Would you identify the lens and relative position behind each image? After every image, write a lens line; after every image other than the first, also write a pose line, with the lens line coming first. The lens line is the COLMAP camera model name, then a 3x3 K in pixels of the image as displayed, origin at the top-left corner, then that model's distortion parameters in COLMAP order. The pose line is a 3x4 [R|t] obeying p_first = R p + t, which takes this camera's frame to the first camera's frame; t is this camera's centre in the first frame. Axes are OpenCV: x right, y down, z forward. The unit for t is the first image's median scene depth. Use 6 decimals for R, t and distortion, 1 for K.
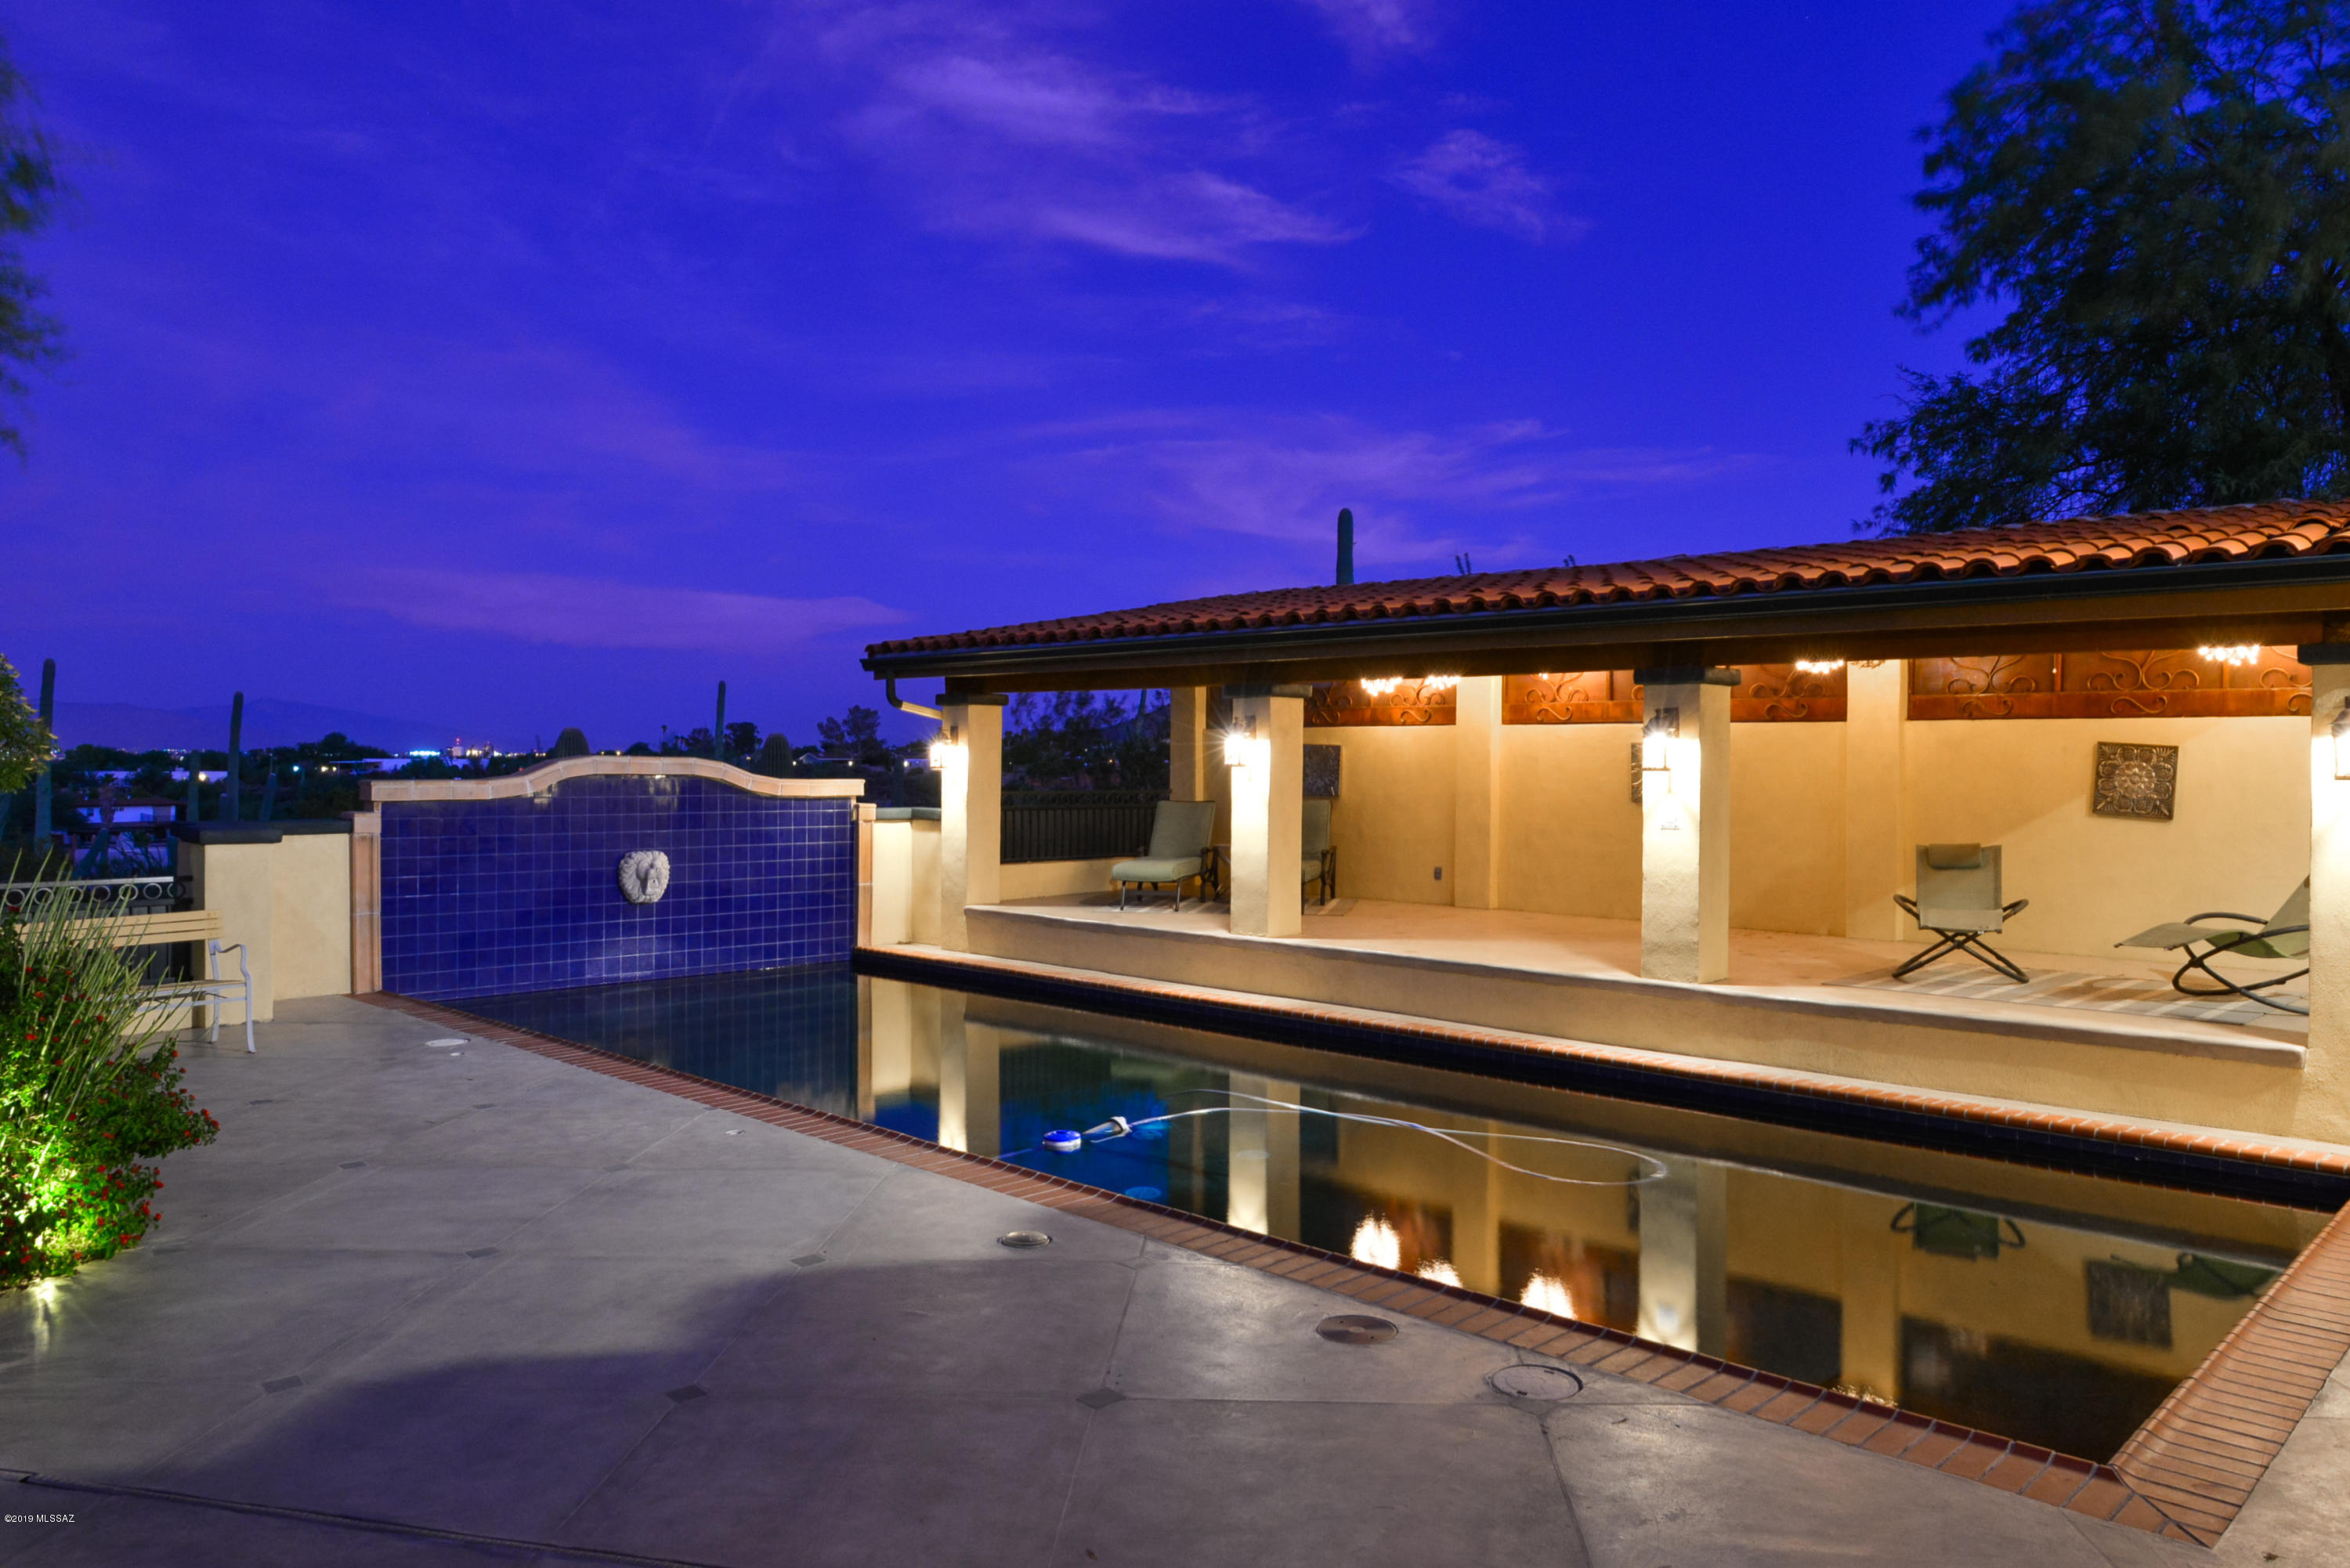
lens RADIAL K [[1603.5, 0, 1195.1], [0, 1603.5, 779.2], [0, 0, 1]] dist [-0.004431, -0.007024]
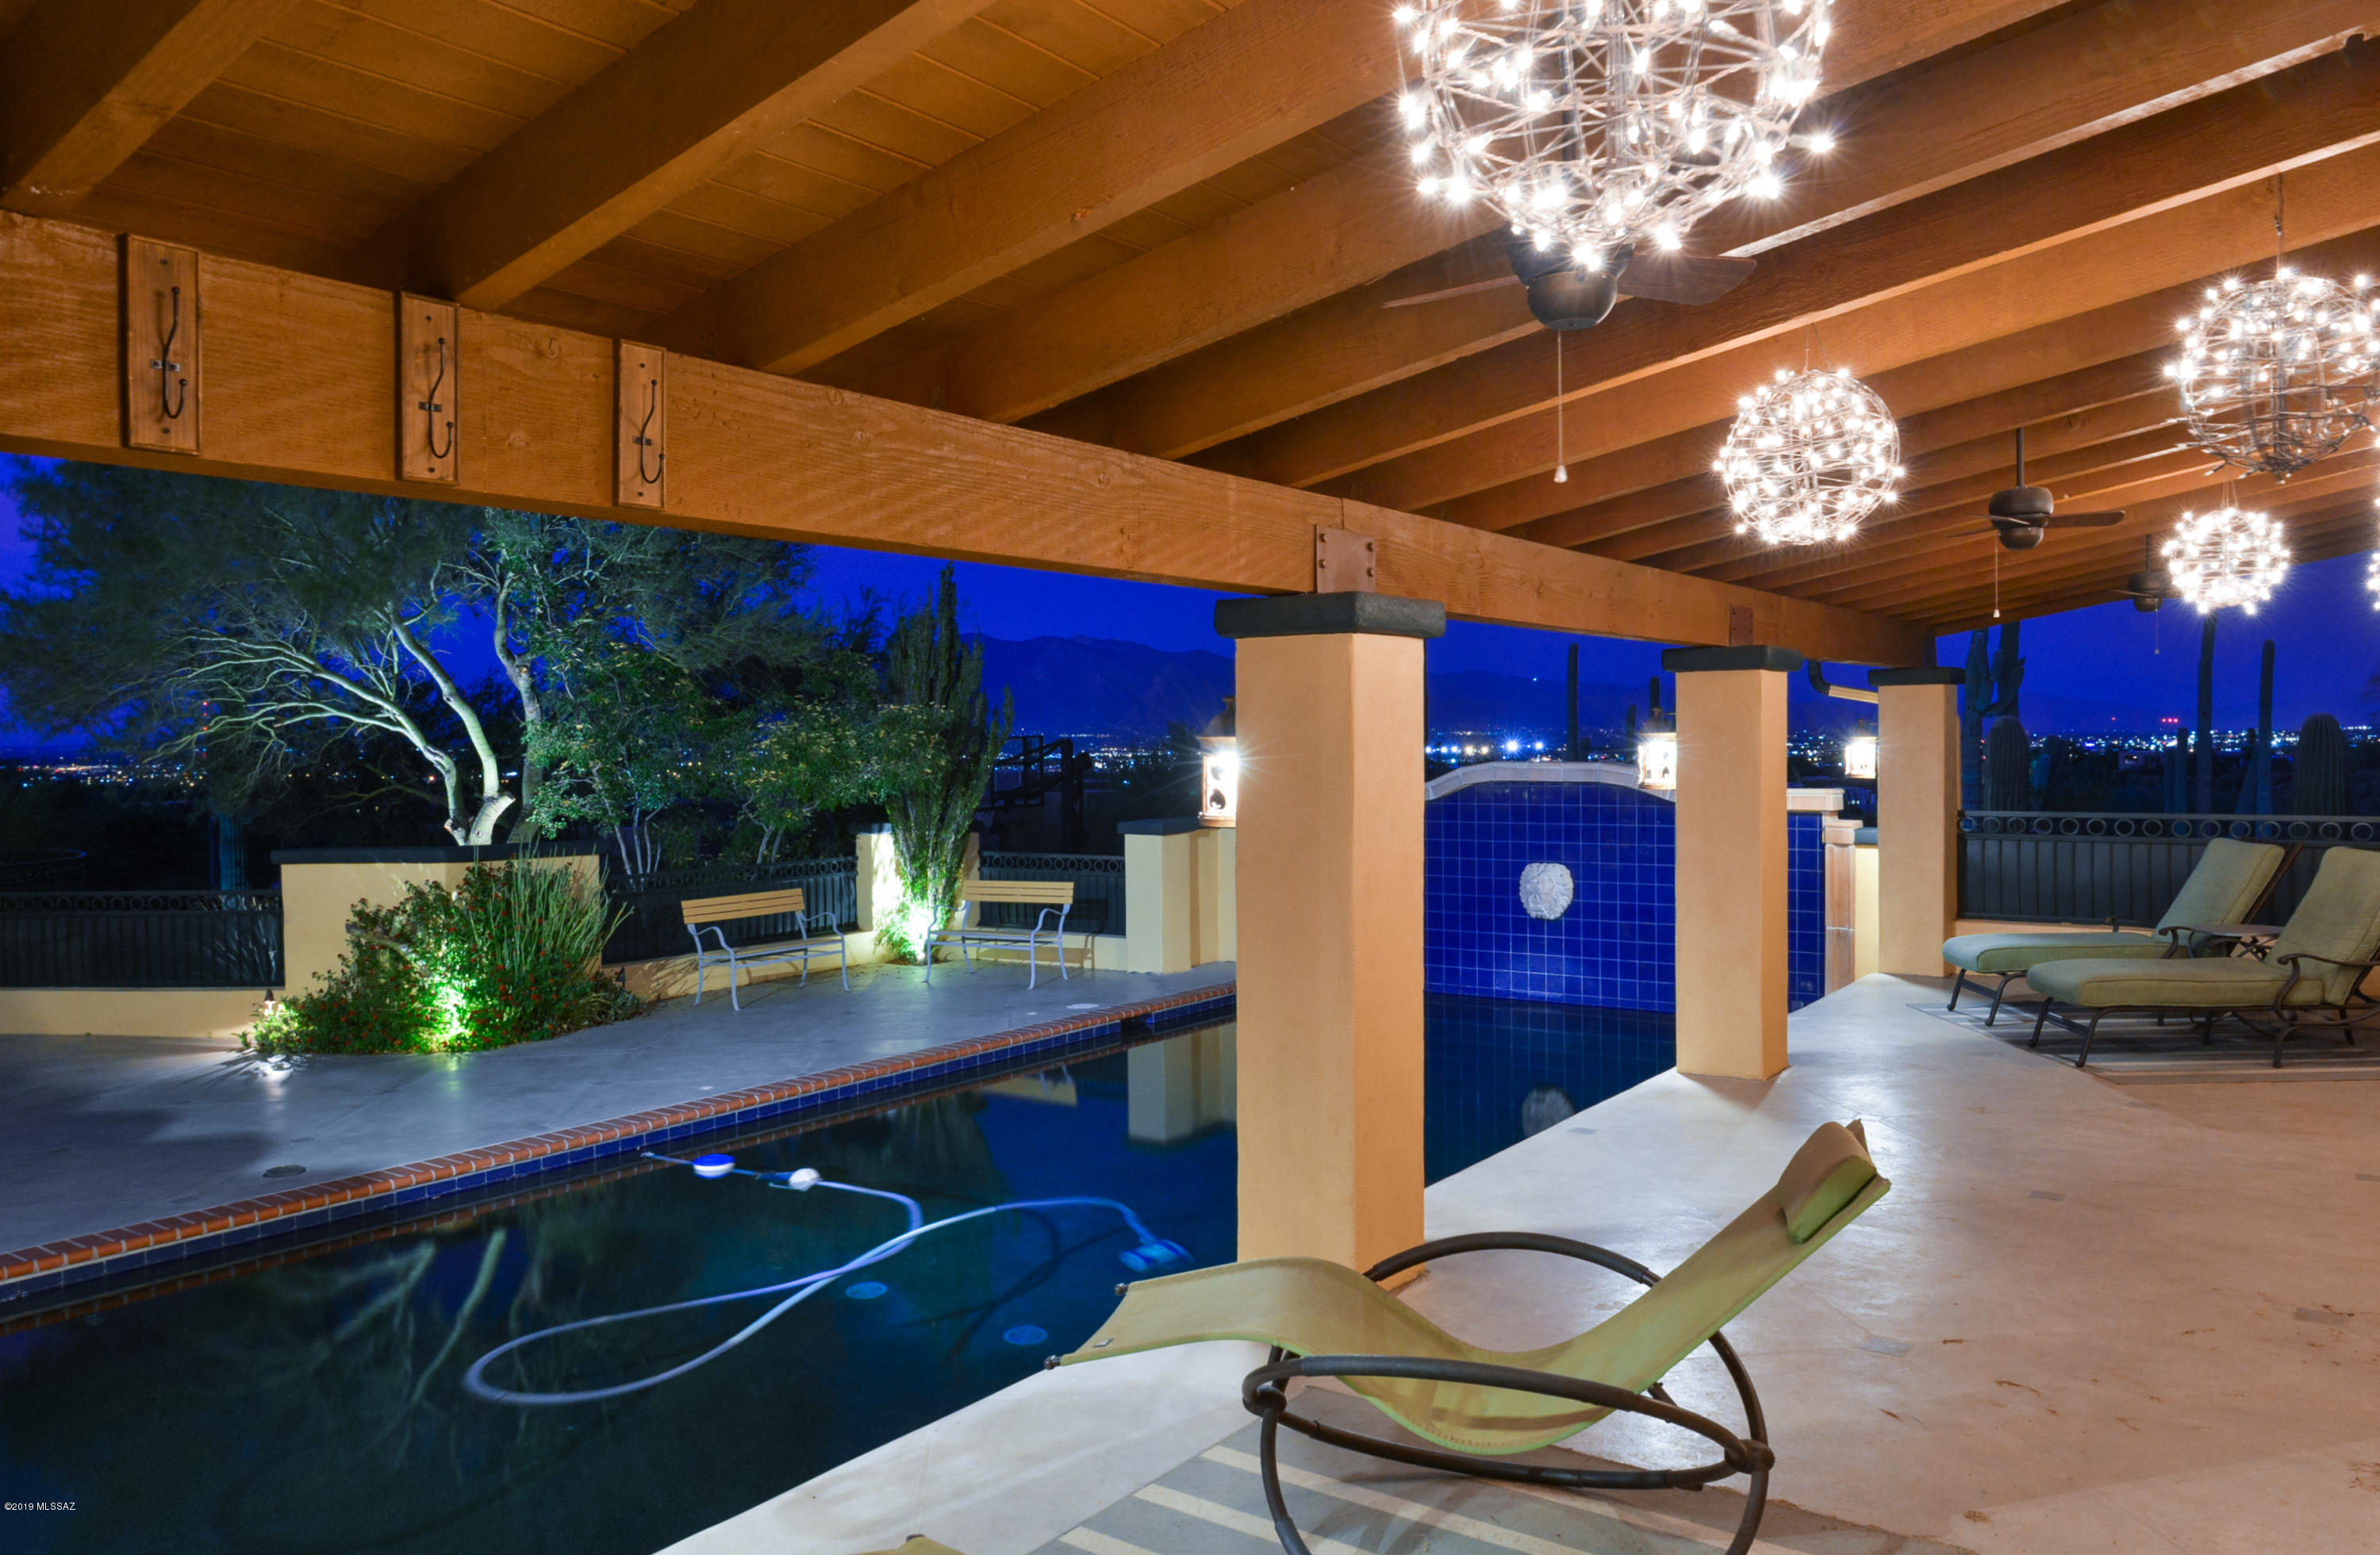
lens RADIAL K [[1625.0, 0, 1239.2], [0, 1625.0, 775.1], [0, 0, 1]] dist [0.002846, 0.001380]
pose [[0.178934, 0.011177, -0.983798, 0.543859], [0.000219, 0.999935, 0.011400, -0.016976], [0.983861, -0.002255, 0.178920, 0.643957]]
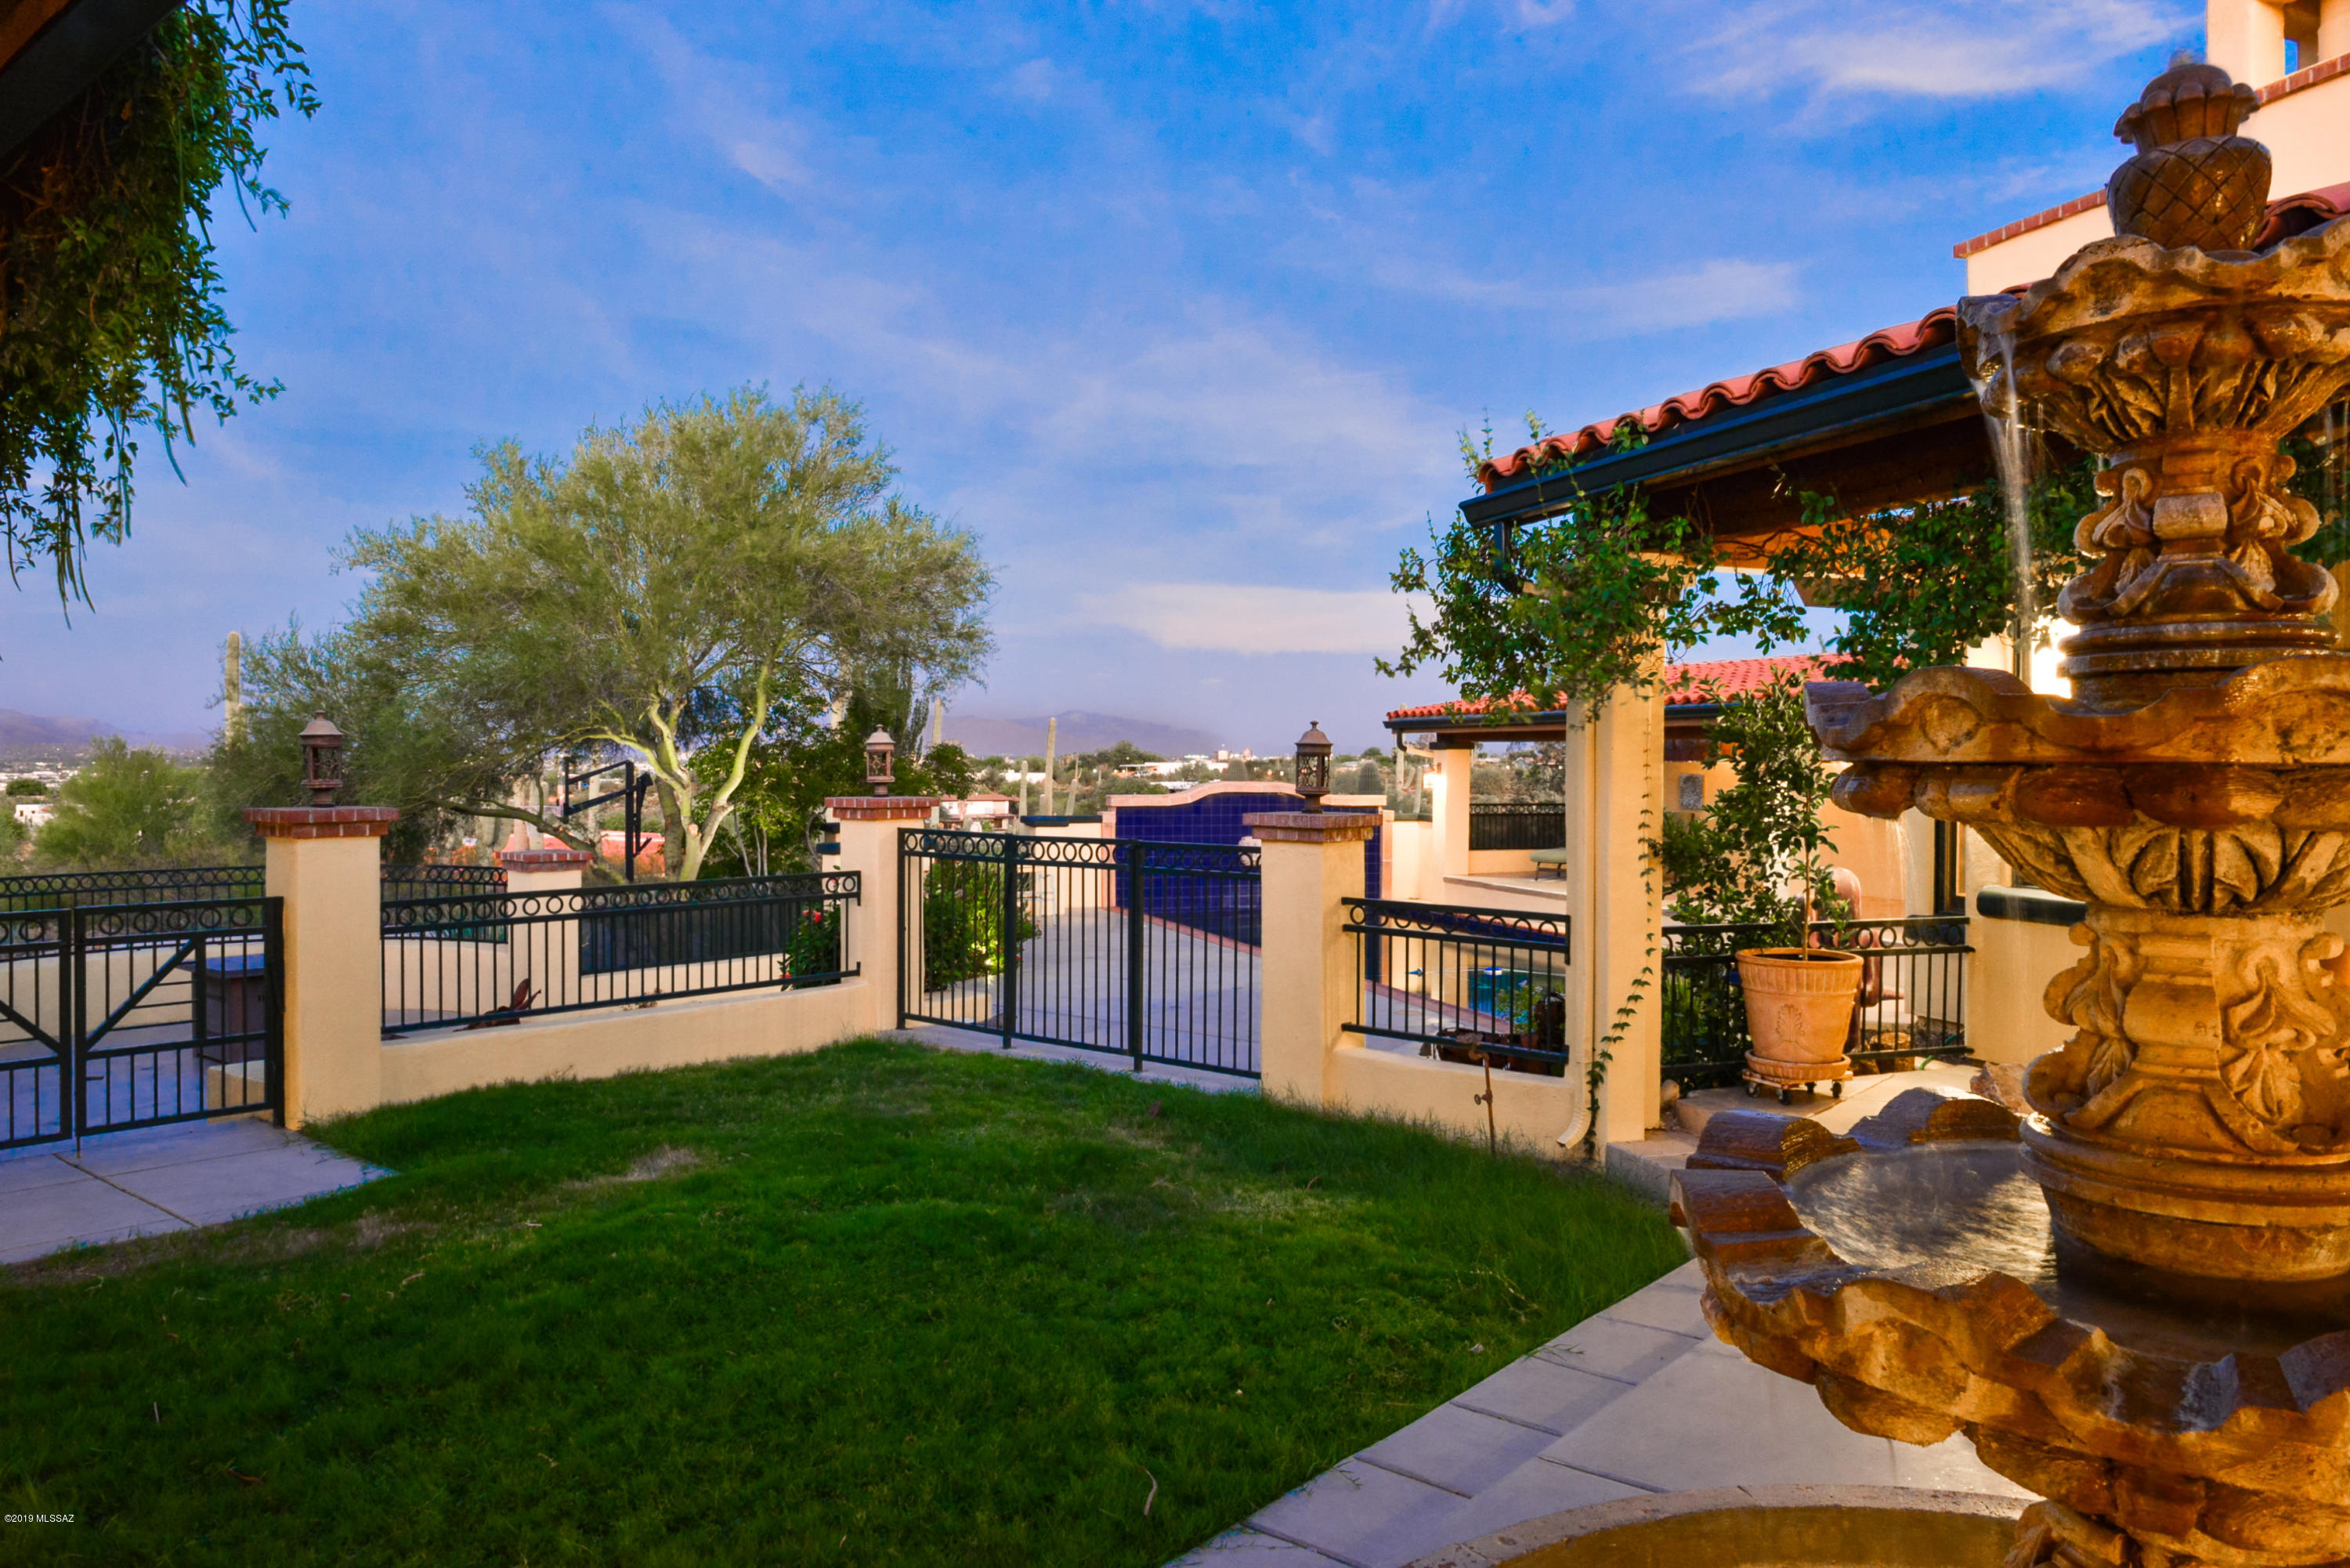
lens RADIAL K [[1603.5, 0, 1195.1], [0, 1603.5, 779.2], [0, 0, 1]] dist [-0.004431, -0.007024]
pose [[0.900088, 0.008846, -0.435619, 0.353402], [-0.010024, 0.999950, -0.000407, -0.015519], [0.435593, 0.004734, 0.900131, -0.584315]]
